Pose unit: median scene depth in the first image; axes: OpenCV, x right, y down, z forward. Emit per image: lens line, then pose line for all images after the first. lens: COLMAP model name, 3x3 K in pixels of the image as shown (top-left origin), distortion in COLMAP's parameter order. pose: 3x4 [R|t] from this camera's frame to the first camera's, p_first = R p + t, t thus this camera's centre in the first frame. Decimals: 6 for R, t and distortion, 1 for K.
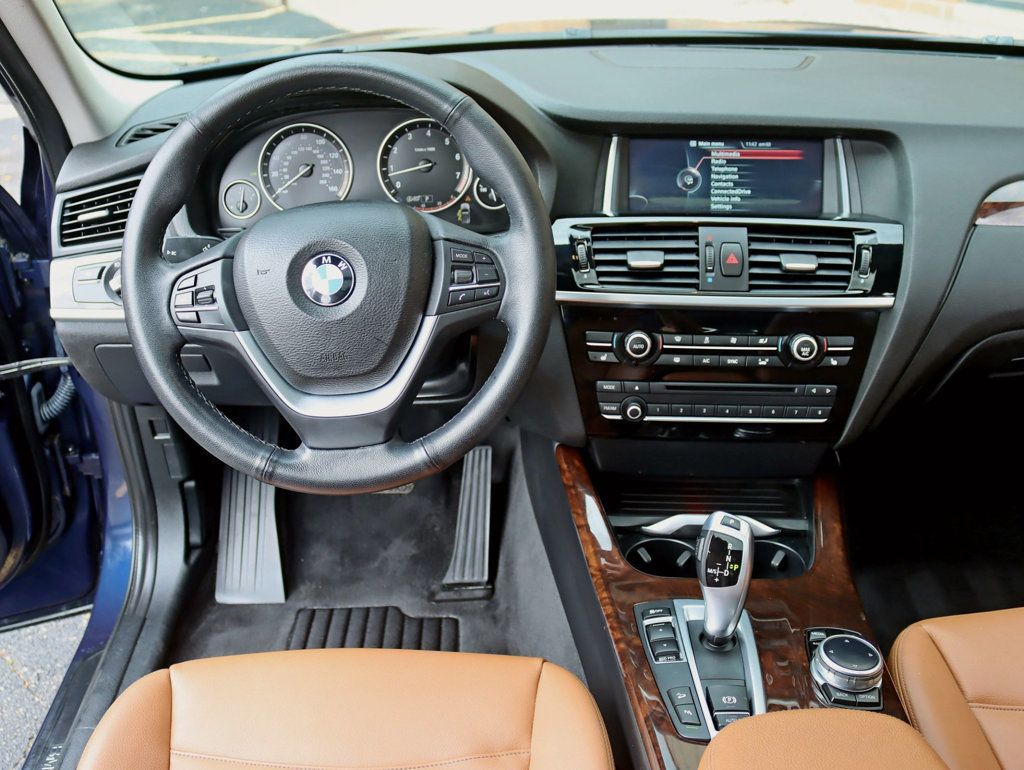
lens RADIAL K [[1077.7, 0, 512.0], [0, 1077.7, 385.0], [0, 0, 1]] dist [-0.094200, -0.007581]
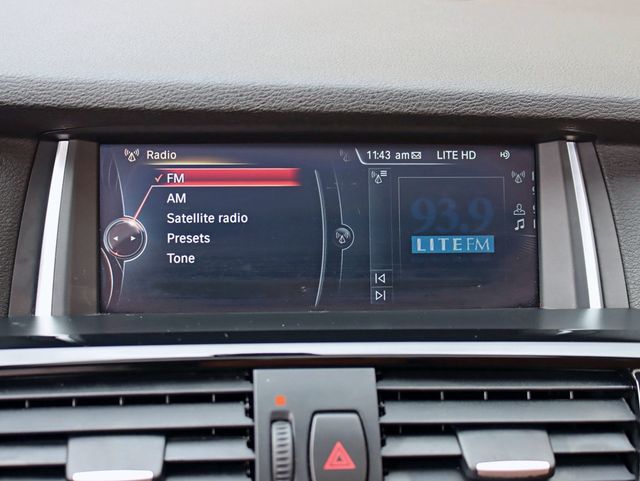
lens RADIAL K [[1061.9, 0, 320.0], [0, 1061.9, 240.5], [0, 0, 1]] dist [-0.039455, -0.054469]
pose [[0.986707, -0.013580, 0.161942, 0.137315], [0.032155, 0.993115, -0.112641, -0.151450], [-0.159297, 0.116351, 0.980350, 0.616060]]
